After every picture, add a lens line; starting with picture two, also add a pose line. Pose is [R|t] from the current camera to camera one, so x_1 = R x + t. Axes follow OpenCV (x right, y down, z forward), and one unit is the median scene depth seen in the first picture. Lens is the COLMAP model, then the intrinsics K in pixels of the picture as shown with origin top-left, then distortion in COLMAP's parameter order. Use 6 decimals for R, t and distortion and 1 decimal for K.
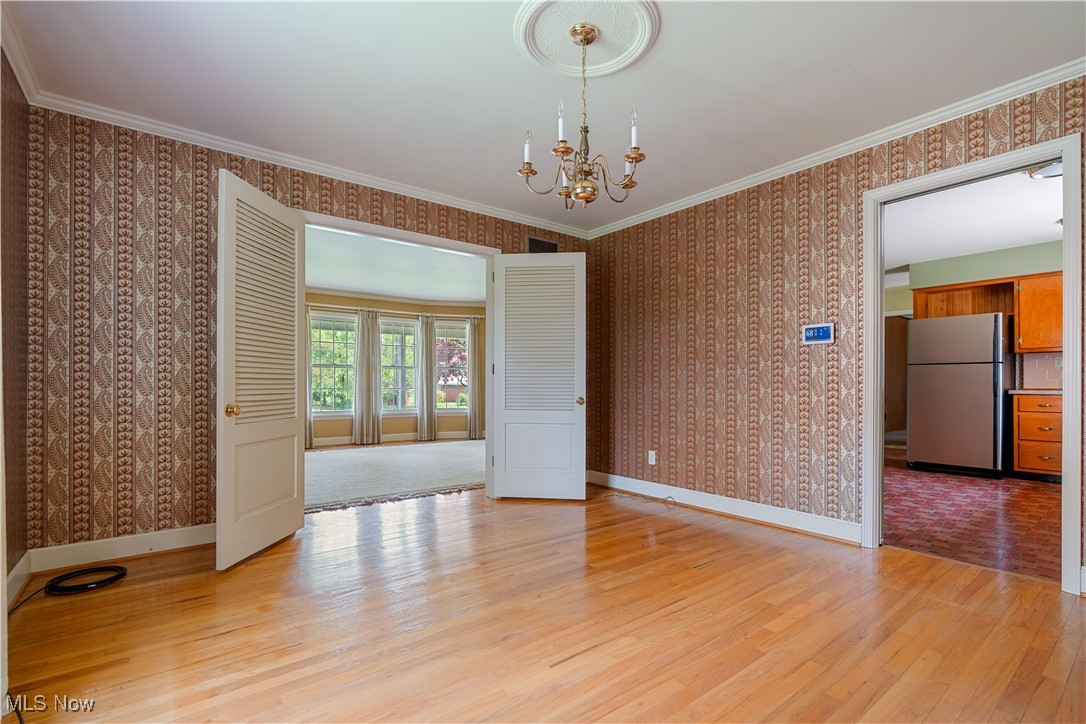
lens RADIAL K [[498.8, 0, 541.4], [0, 498.8, 385.0], [0, 0, 1]] dist [-0.001126, 0.000351]
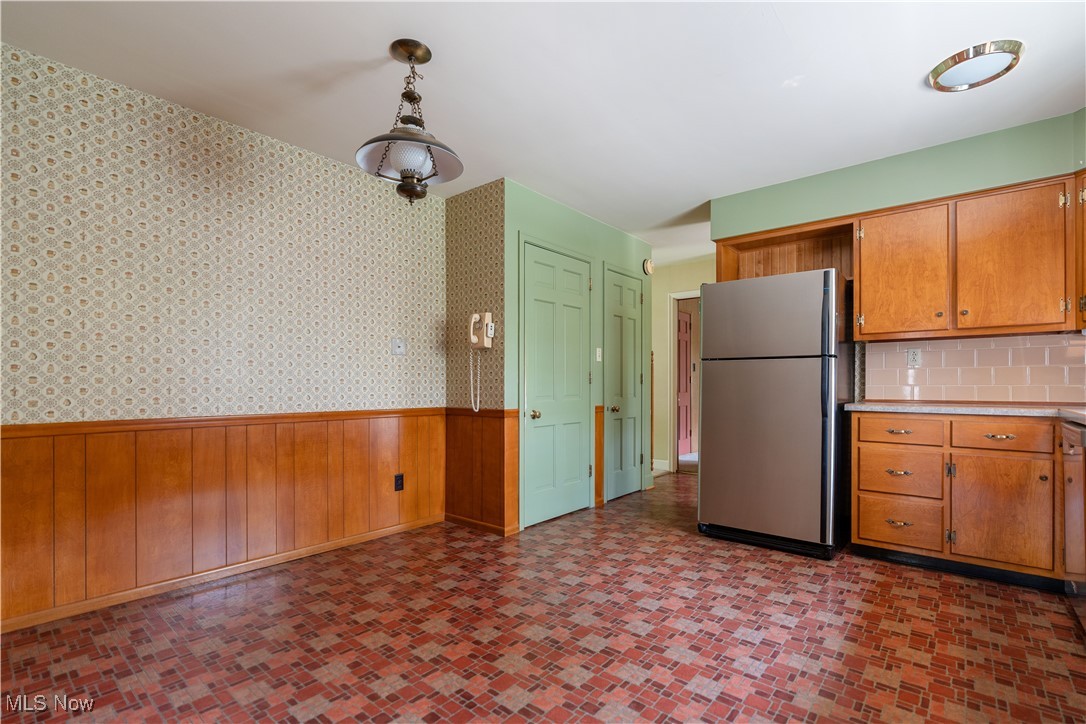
lens RADIAL K [[498.8, 0, 541.4], [0, 498.8, 385.0], [0, 0, 1]] dist [-0.001126, 0.000351]
pose [[0.979403, 0.001421, 0.201910, 0.465635], [-0.002454, 0.999985, 0.004865, -0.013659], [-0.201900, -0.005260, 0.979392, 0.493316]]
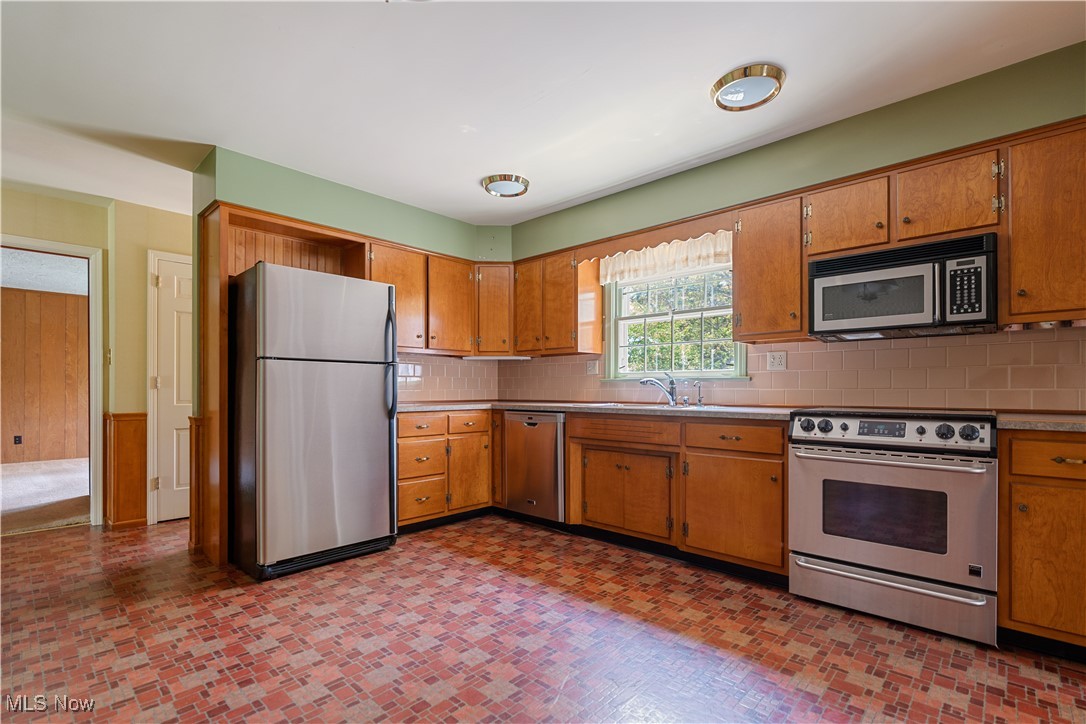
lens RADIAL K [[505.7, 0, 542.8], [0, 505.7, 388.2], [0, 0, 1]] dist [-0.002921, 0.000144]
pose [[-0.151375, 0.002871, 0.988472, 0.248570], [-0.005106, 0.999980, -0.003687, -0.012296], [-0.988463, -0.005605, -0.151357, 0.880143]]
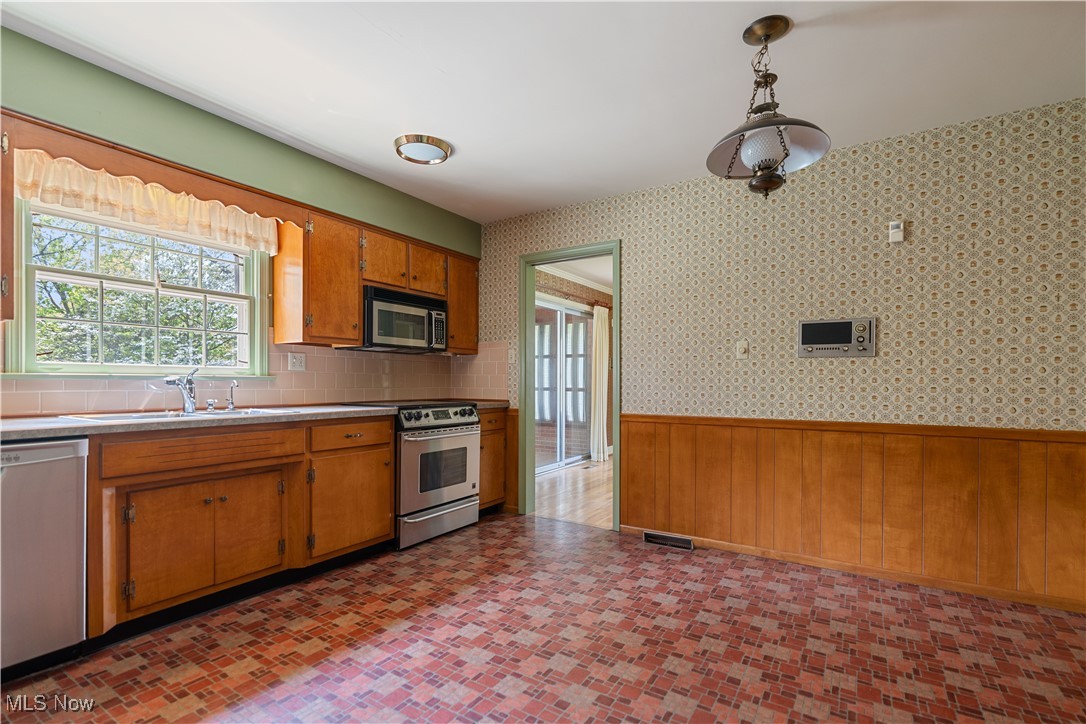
lens RADIAL K [[505.7, 0, 542.8], [0, 505.7, 388.2], [0, 0, 1]] dist [-0.002921, 0.000144]
pose [[-0.941283, 0.001798, -0.337615, 0.720727], [-0.000473, 0.999978, 0.006647, -0.020097], [0.337619, 0.006416, -0.941261, 1.201414]]
